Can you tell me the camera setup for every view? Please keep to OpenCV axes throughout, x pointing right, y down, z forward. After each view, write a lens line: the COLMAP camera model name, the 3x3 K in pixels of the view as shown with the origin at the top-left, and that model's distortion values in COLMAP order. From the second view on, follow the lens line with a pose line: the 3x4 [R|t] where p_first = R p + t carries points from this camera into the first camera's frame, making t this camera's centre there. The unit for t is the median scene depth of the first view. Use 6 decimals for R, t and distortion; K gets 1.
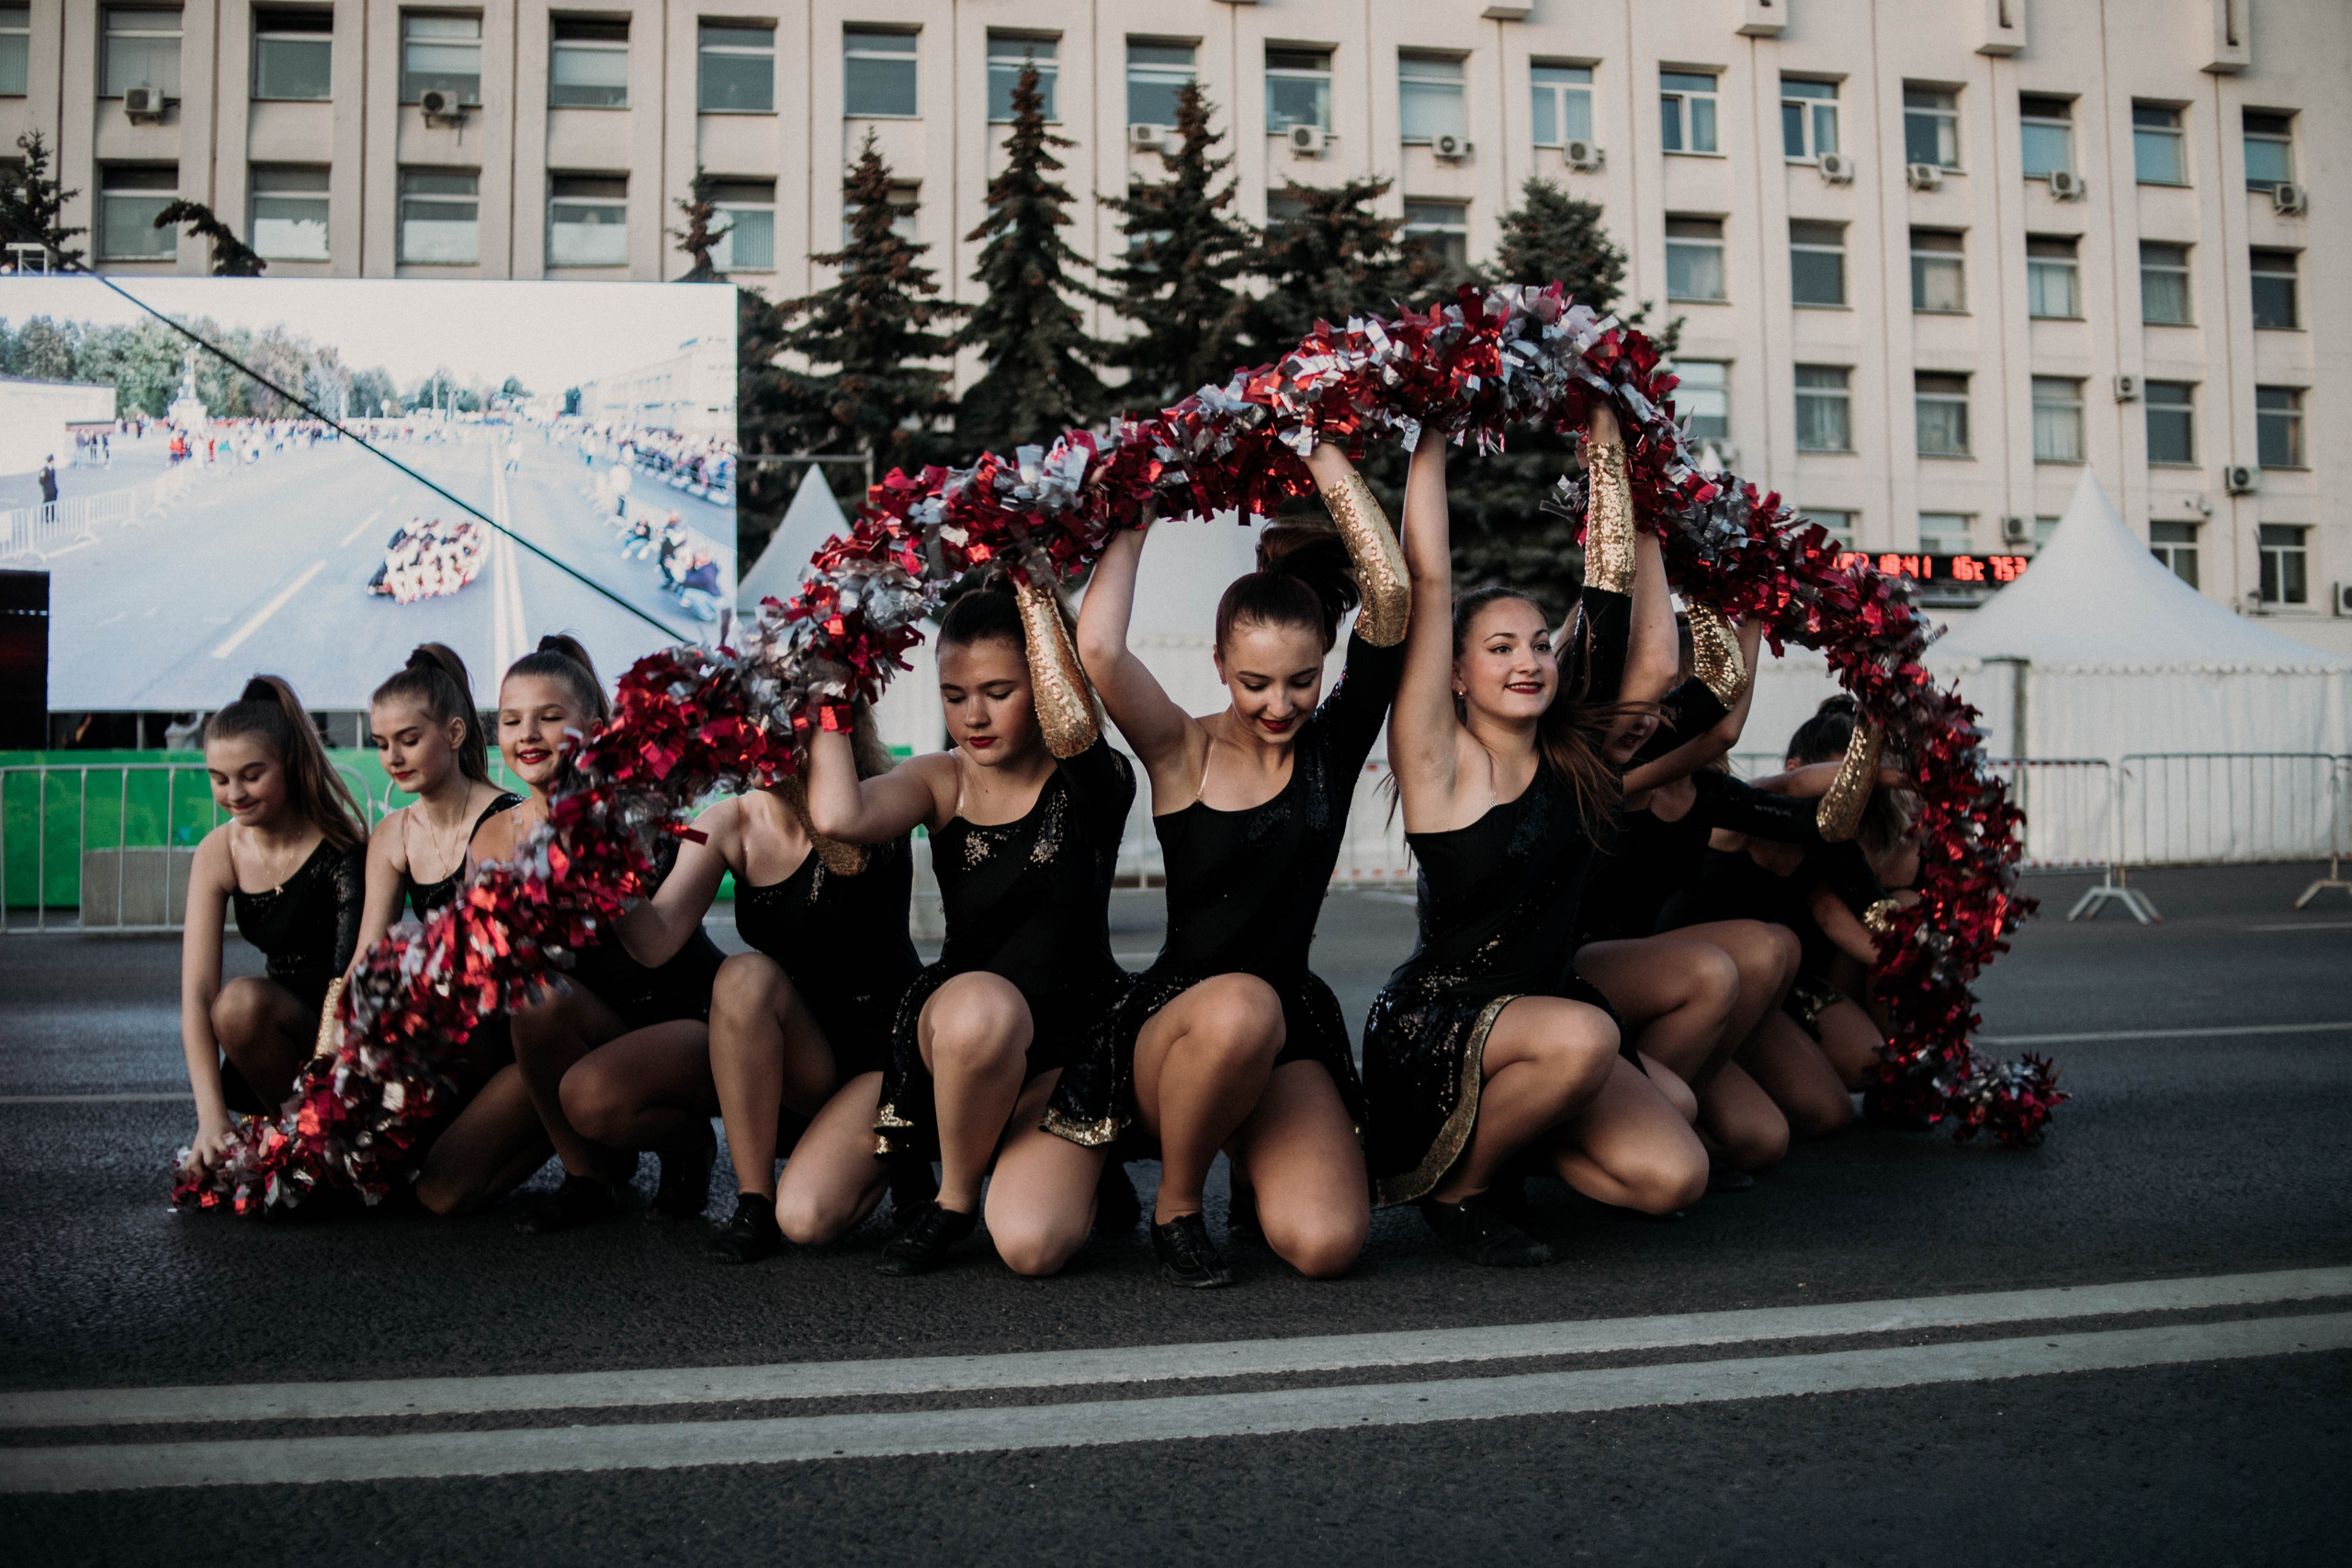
lens RADIAL K [[2299.6, 0, 1177.9], [0, 2299.6, 784.9], [0, 0, 1]] dist [-0.147726, 0.100011]
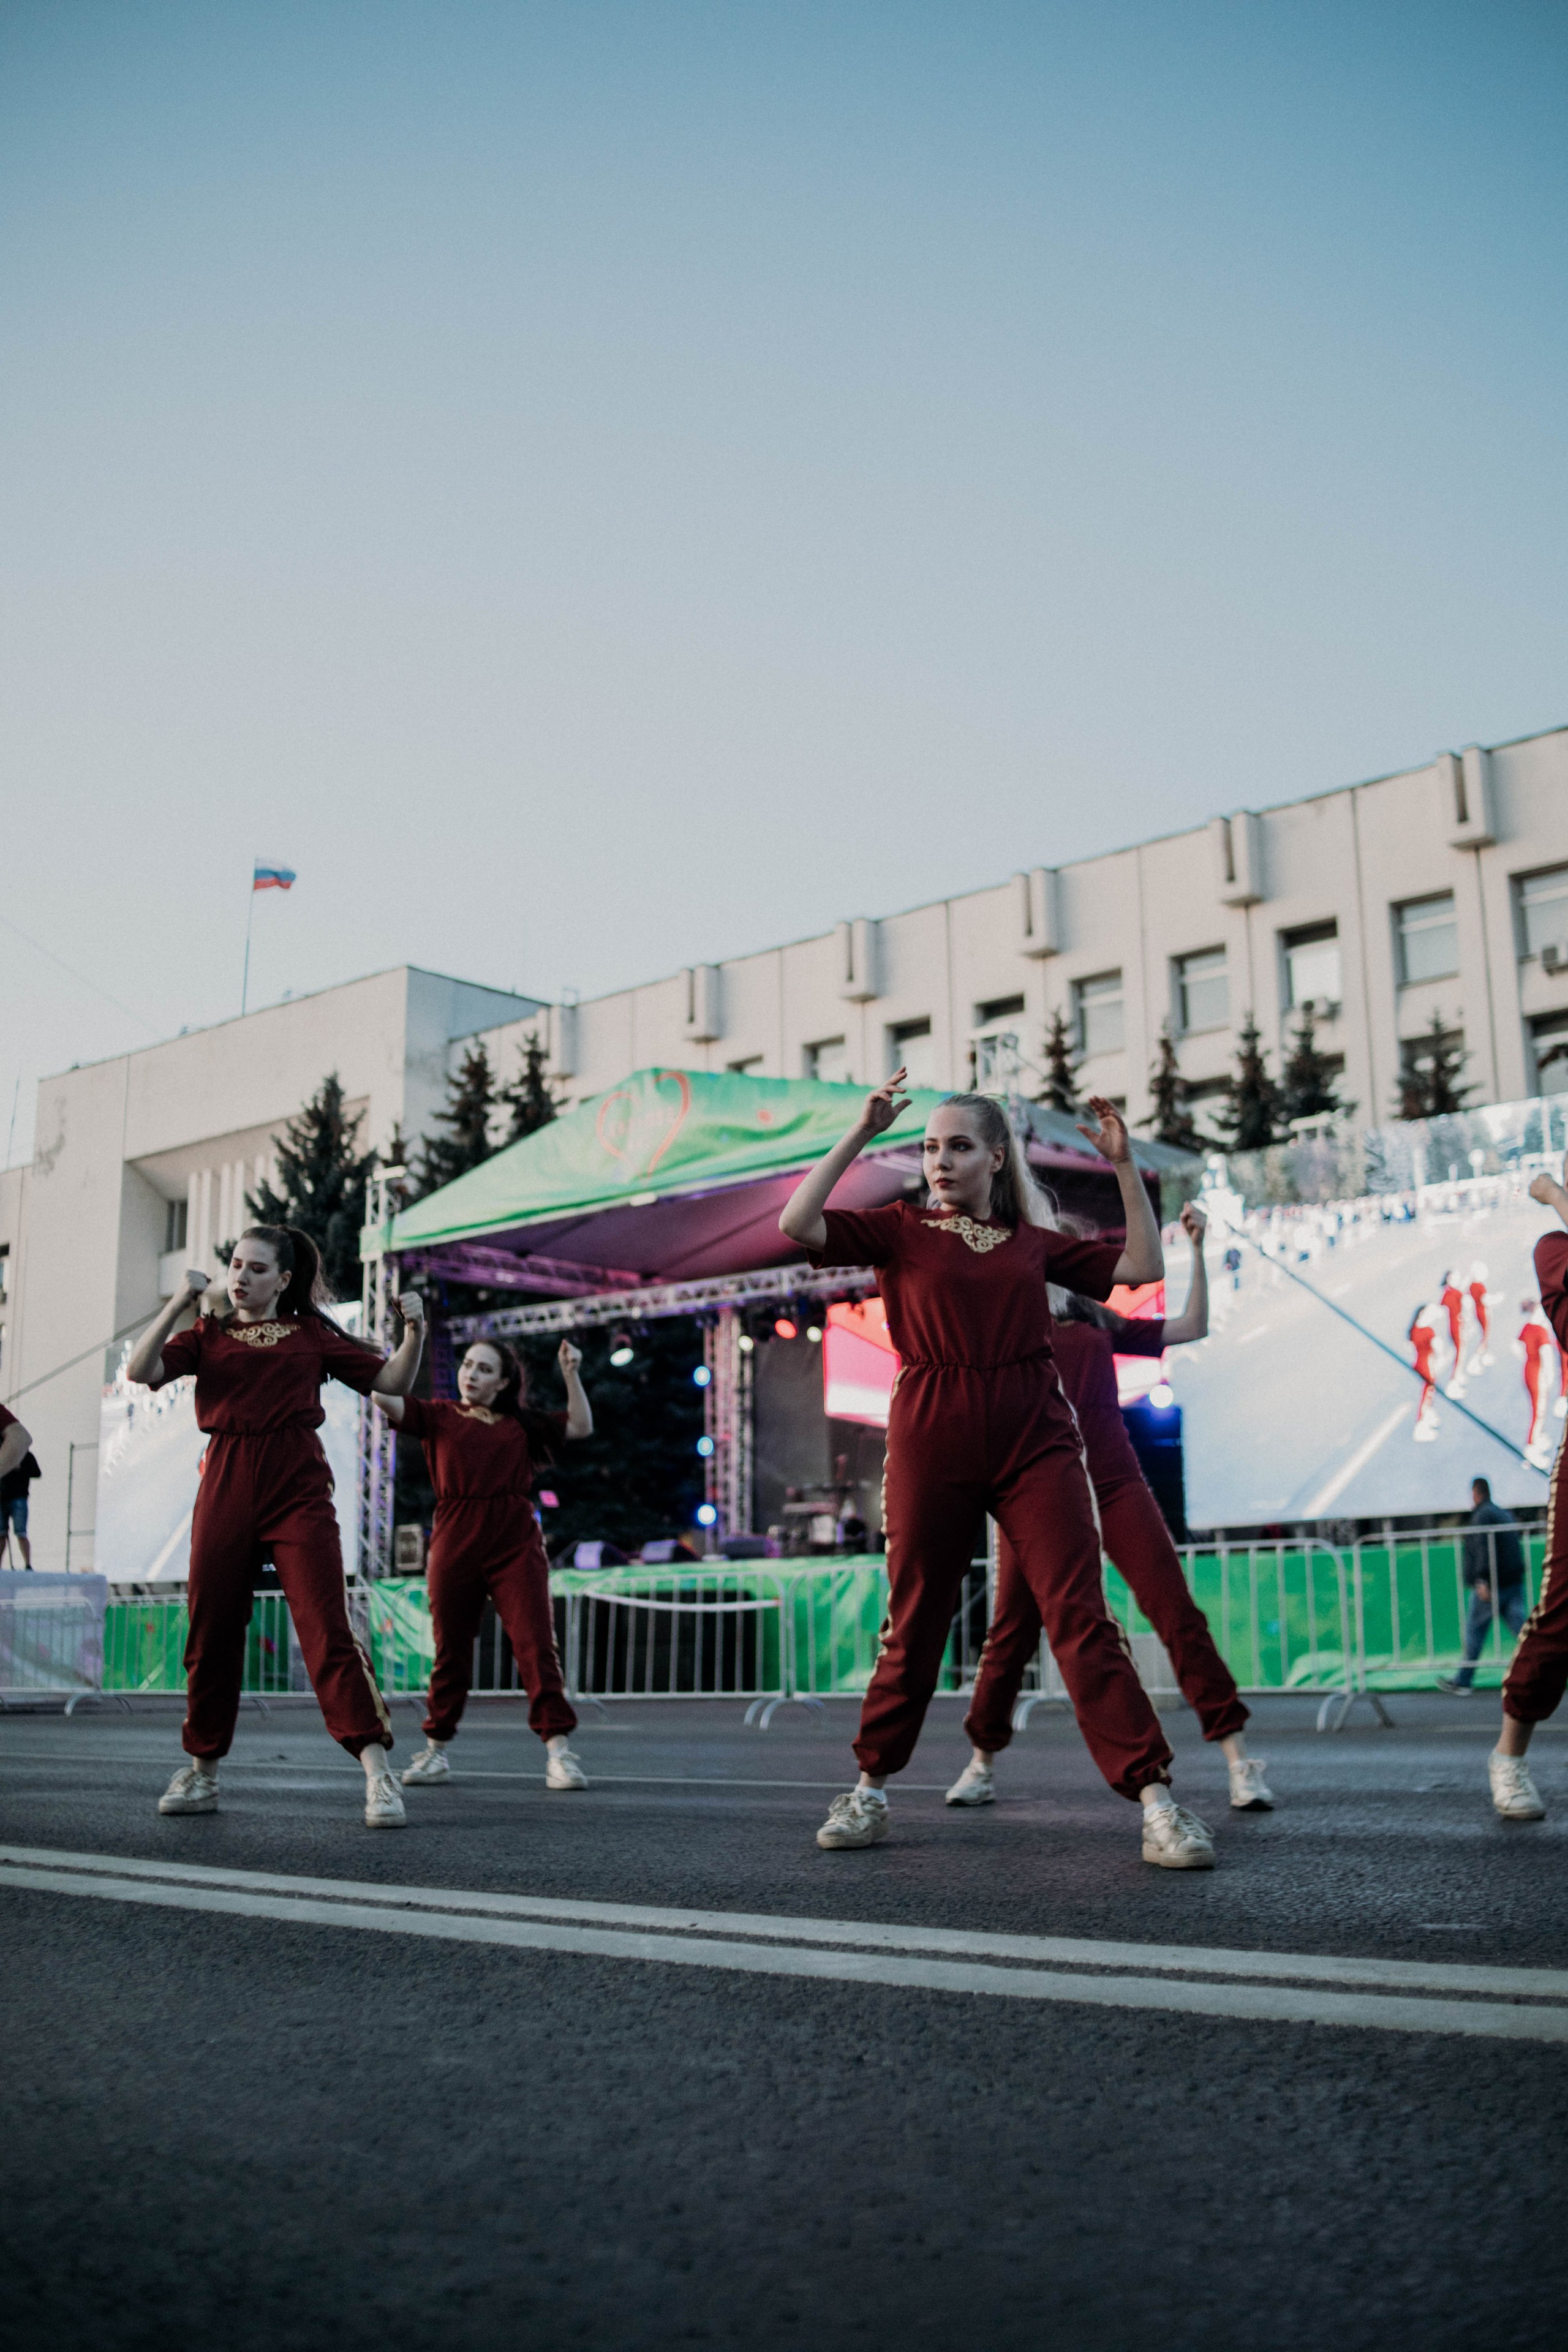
lens RADIAL K [[2298.3, 0, 796.3], [0, 2298.3, 1176.1], [0, 0, 1]] dist [-0.147133, 0.099540]
pose [[0.625599, -0.161513, -0.763243, 0.126916], [0.017107, 0.980939, -0.193559, 0.007421], [0.779957, 0.108034, 0.616438, 0.030992]]
